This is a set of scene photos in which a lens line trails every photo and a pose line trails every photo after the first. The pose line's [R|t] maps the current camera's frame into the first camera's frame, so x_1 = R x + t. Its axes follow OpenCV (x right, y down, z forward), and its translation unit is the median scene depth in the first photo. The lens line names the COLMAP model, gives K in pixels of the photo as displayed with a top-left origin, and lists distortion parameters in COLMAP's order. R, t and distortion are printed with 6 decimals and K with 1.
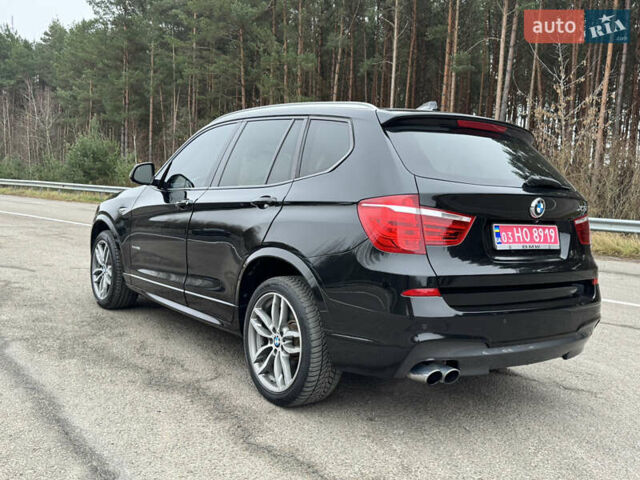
lens RADIAL K [[643.3, 0, 316.8], [0, 643.3, 243.6], [0, 0, 1]] dist [0.035251, 0.000000]
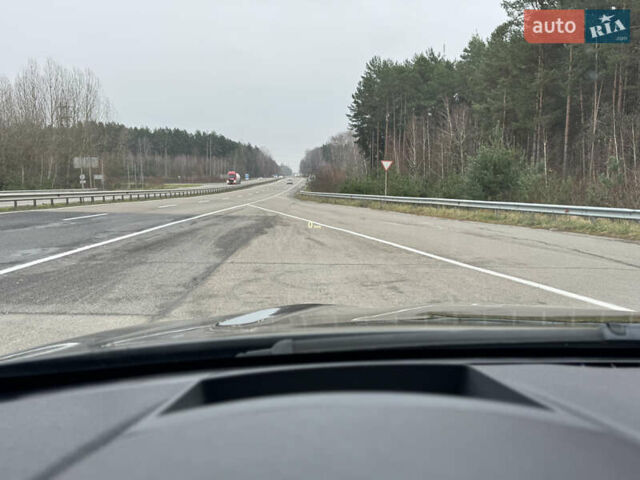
lens RADIAL K [[643.3, 0, 320.3], [0, 643.3, 247.3], [0, 0, 1]] dist [0.035251, 0.000000]
pose [[0.812687, 0.016492, -0.582467, -0.224552], [-0.023391, 0.999717, -0.004330, -0.178025], [0.582231, 0.017143, 0.812843, 1.483633]]
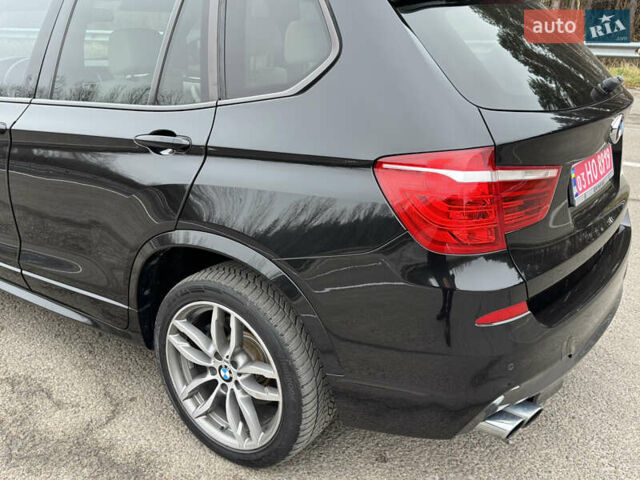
lens RADIAL K [[643.1, 0, 320.3], [0, 643.1, 243.8], [0, 0, 1]] dist [0.033040, 0.000000]
pose [[0.947982, -0.152105, 0.279630, -0.126519], [0.069437, 0.956106, 0.284676, -0.135436], [-0.310657, -0.250452, 0.916933, 0.419014]]
